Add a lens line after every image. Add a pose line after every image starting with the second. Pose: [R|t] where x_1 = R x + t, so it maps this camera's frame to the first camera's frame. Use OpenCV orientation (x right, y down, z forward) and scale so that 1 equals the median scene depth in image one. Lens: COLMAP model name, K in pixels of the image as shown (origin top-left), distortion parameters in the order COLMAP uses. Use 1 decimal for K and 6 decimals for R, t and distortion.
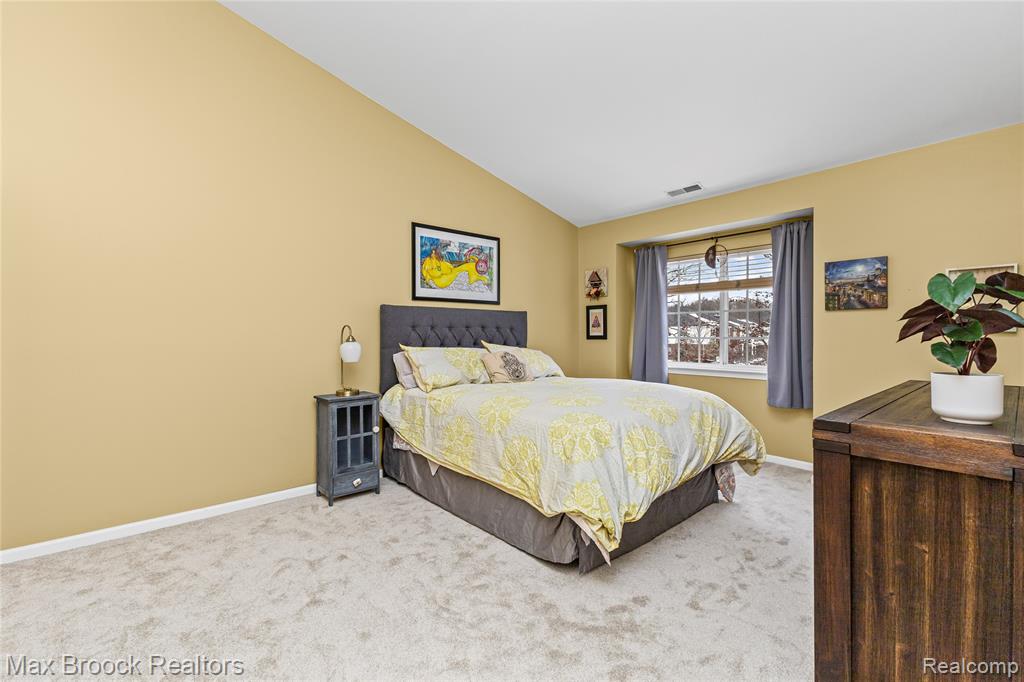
lens RADIAL K [[444.9, 0, 512.0], [0, 444.9, 341.0], [0, 0, 1]] dist [0.002261, -0.000026]
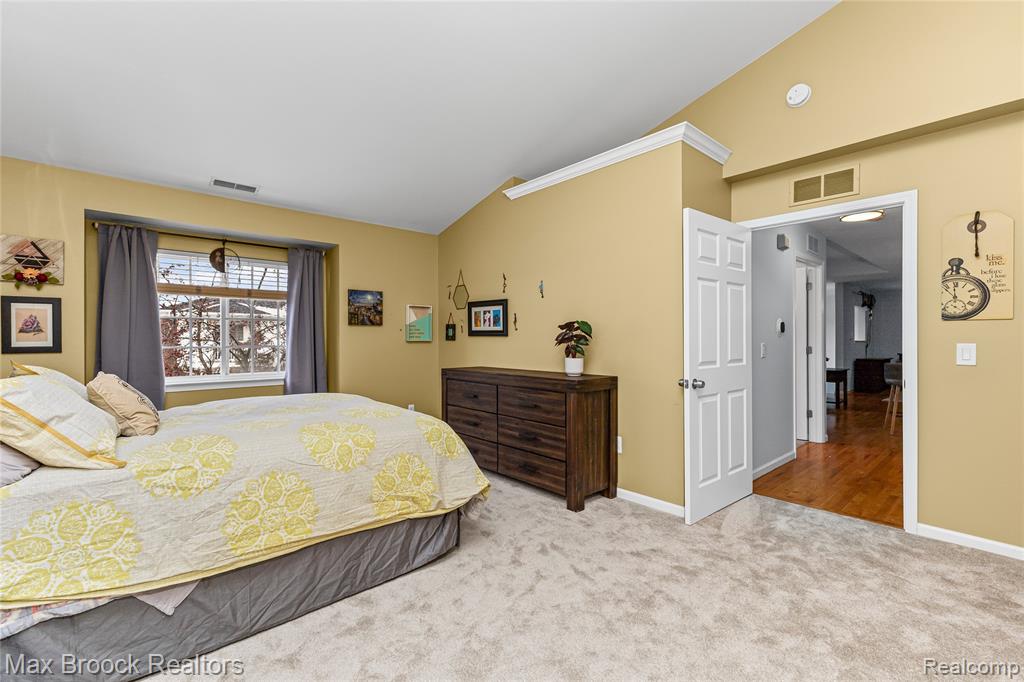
lens RADIAL K [[444.9, 0, 512.0], [0, 444.9, 341.0], [0, 0, 1]] dist [0.002261, -0.000026]
pose [[-0.011902, -0.000732, 0.999929, -0.525652], [0.017967, 0.999838, 0.000946, -0.011058], [-0.999768, 0.017977, -0.011887, 0.441729]]
